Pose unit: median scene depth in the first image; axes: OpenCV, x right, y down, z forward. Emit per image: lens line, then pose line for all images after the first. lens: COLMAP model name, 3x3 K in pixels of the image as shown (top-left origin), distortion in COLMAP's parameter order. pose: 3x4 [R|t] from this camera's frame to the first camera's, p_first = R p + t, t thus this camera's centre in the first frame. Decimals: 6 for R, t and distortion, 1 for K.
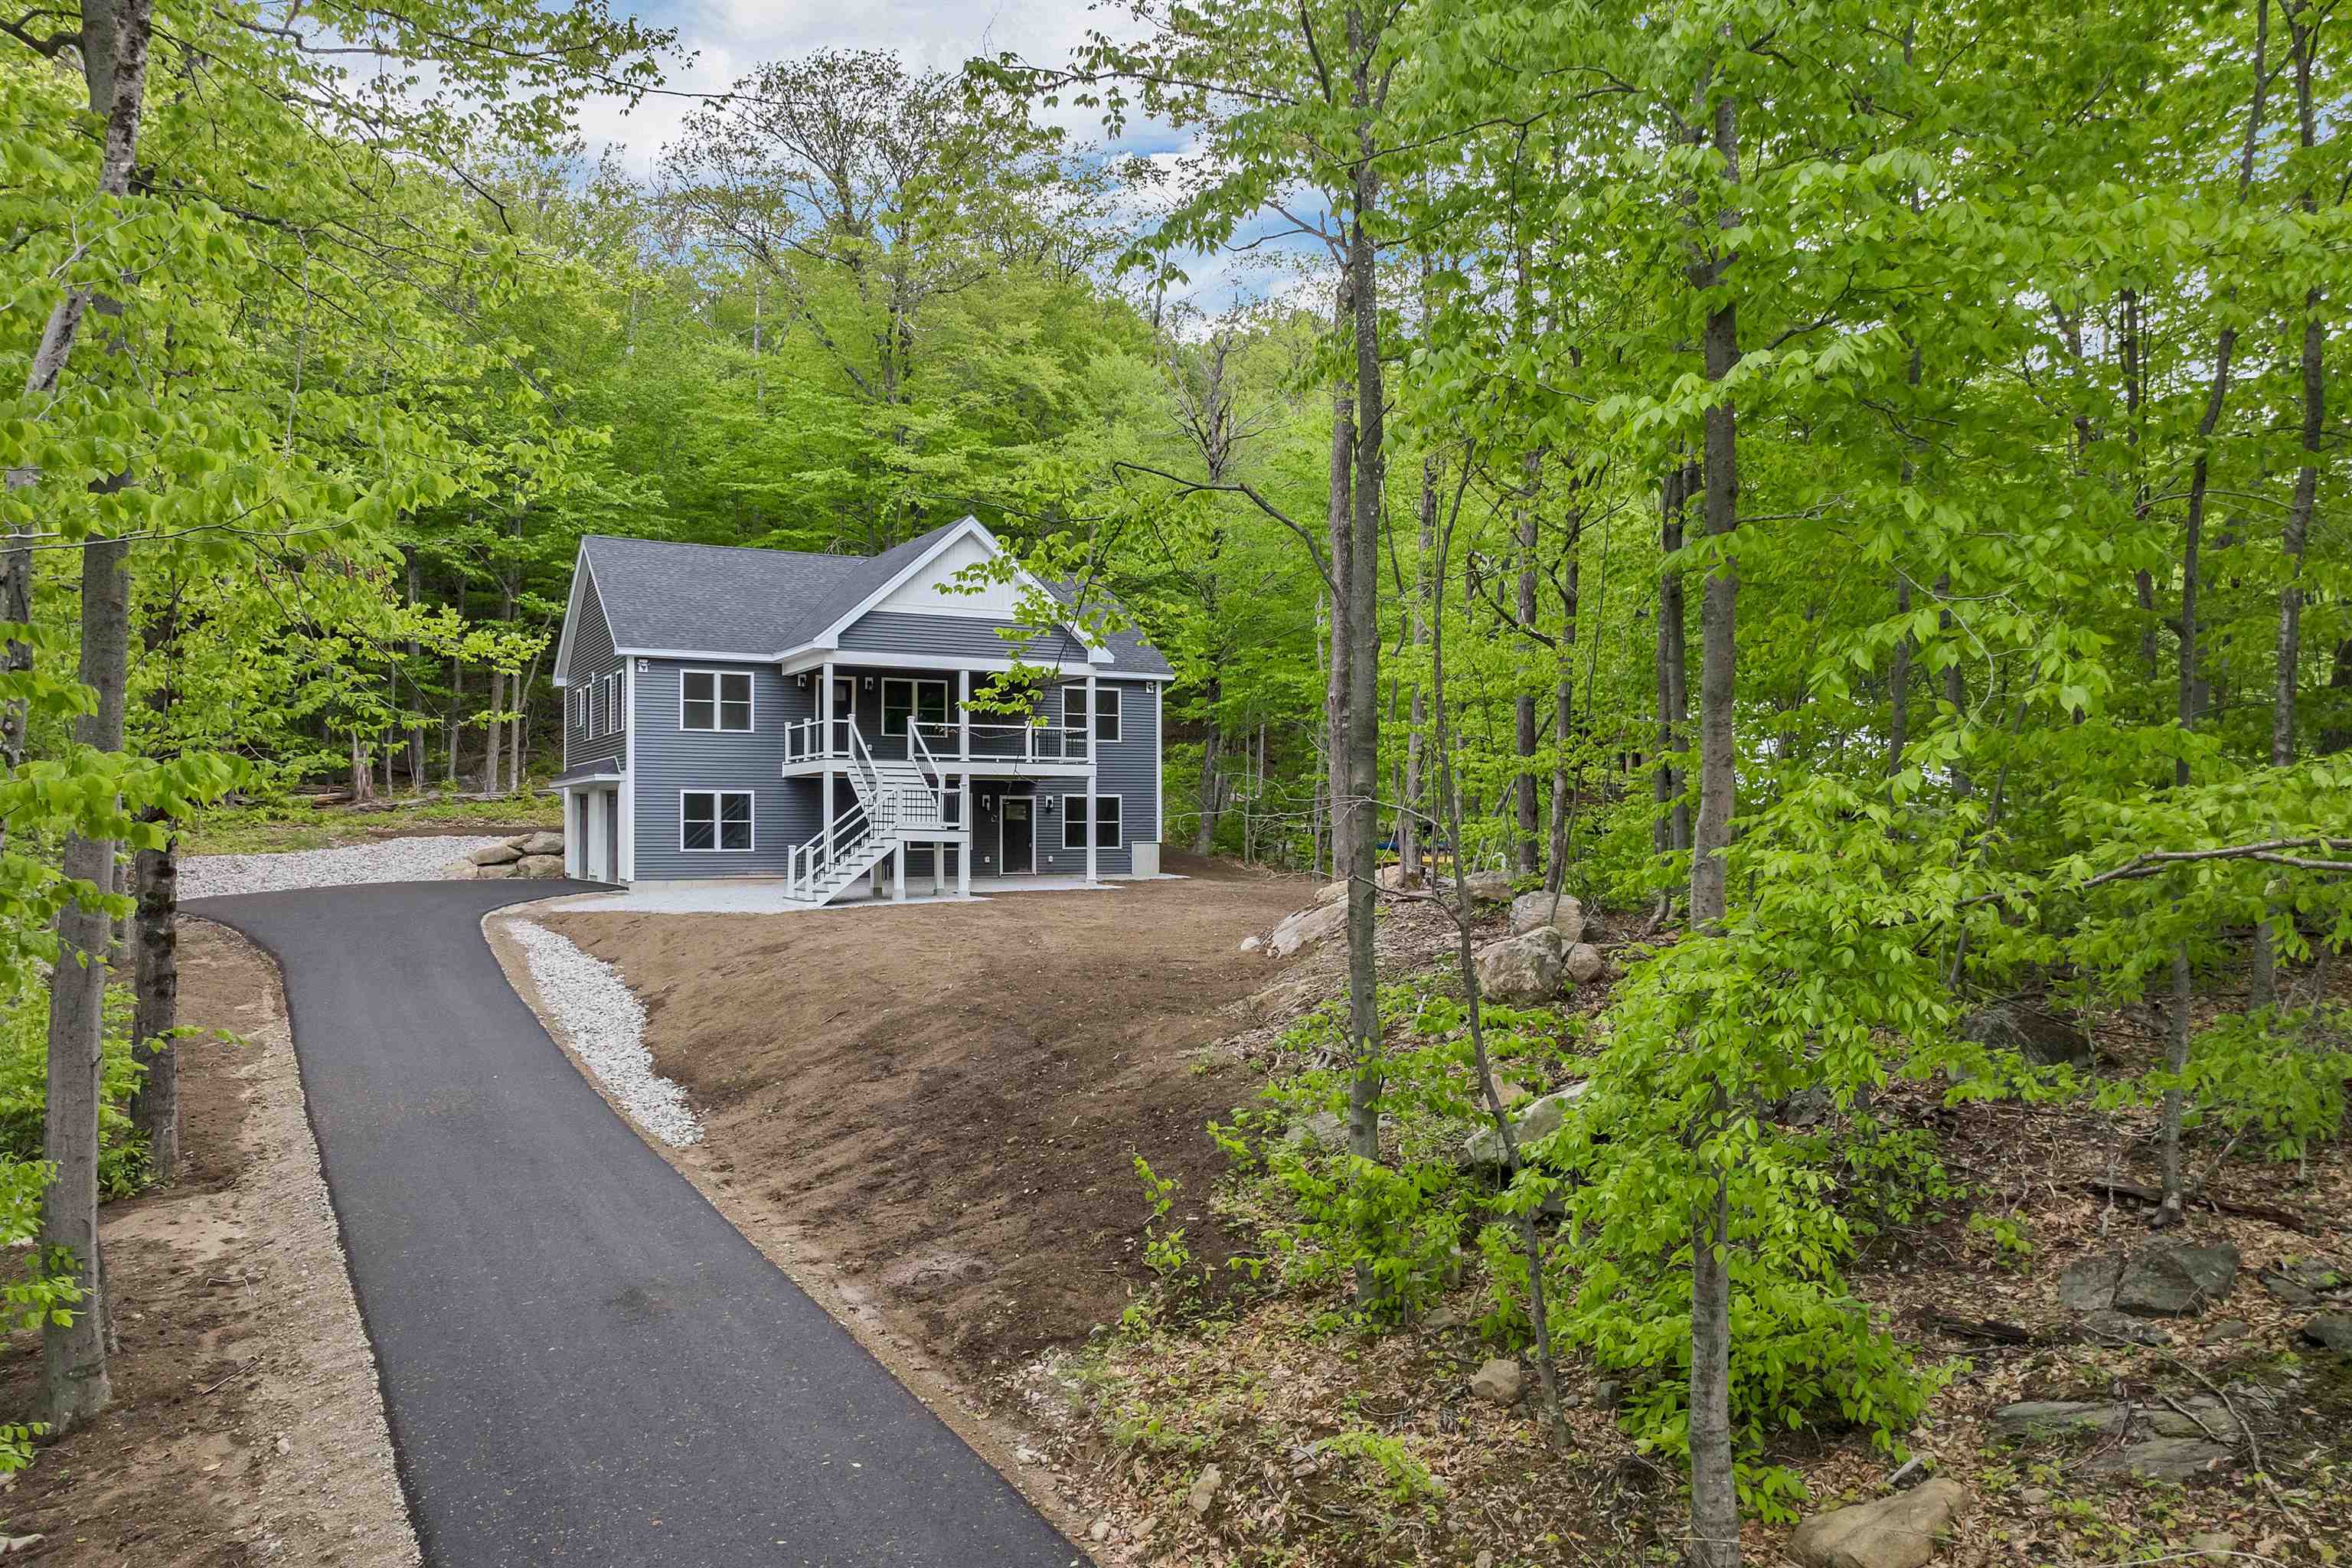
lens RADIAL K [[1699.7, 0, 1167.1], [0, 1699.7, 793.0], [0, 0, 1]] dist [-0.027560, -0.005329]
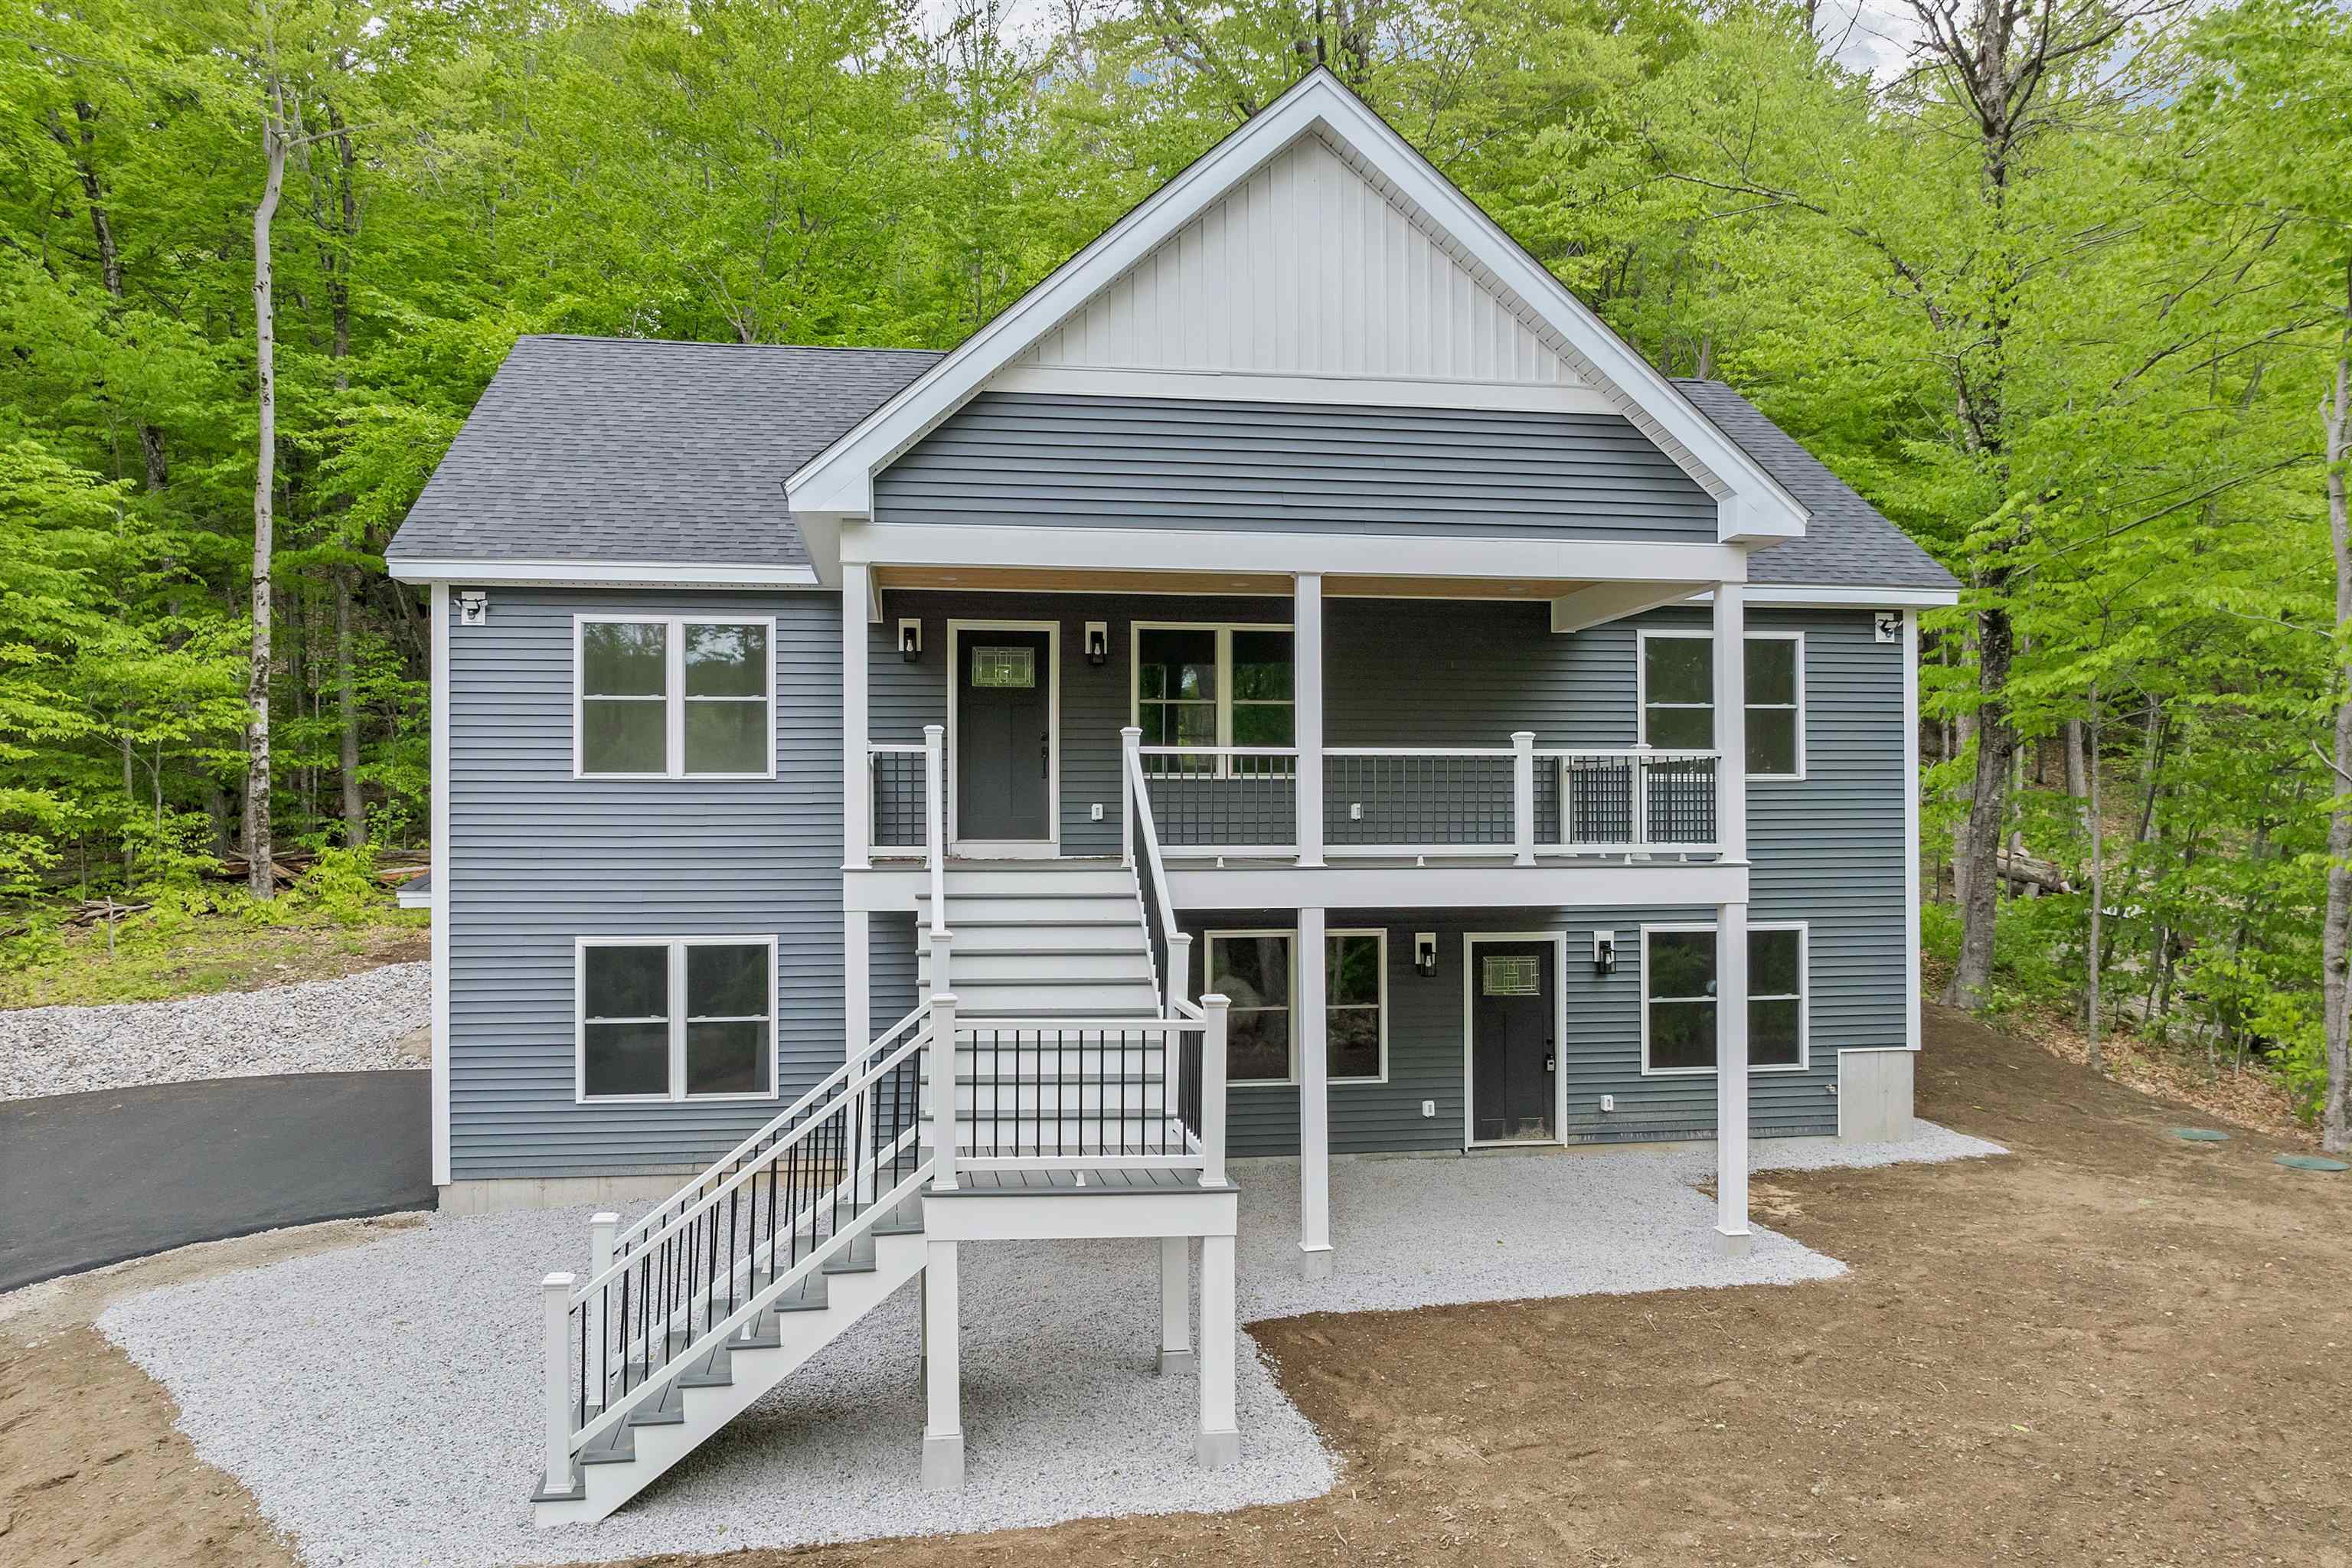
lens RADIAL K [[1699.7, 0, 1167.1], [0, 1699.7, 793.0], [0, 0, 1]] dist [-0.027560, -0.005329]
pose [[0.939650, -0.008868, -0.342022, -0.036413], [0.010650, 0.999938, 0.003331, -0.033053], [0.341971, -0.006772, 0.939686, 0.684393]]
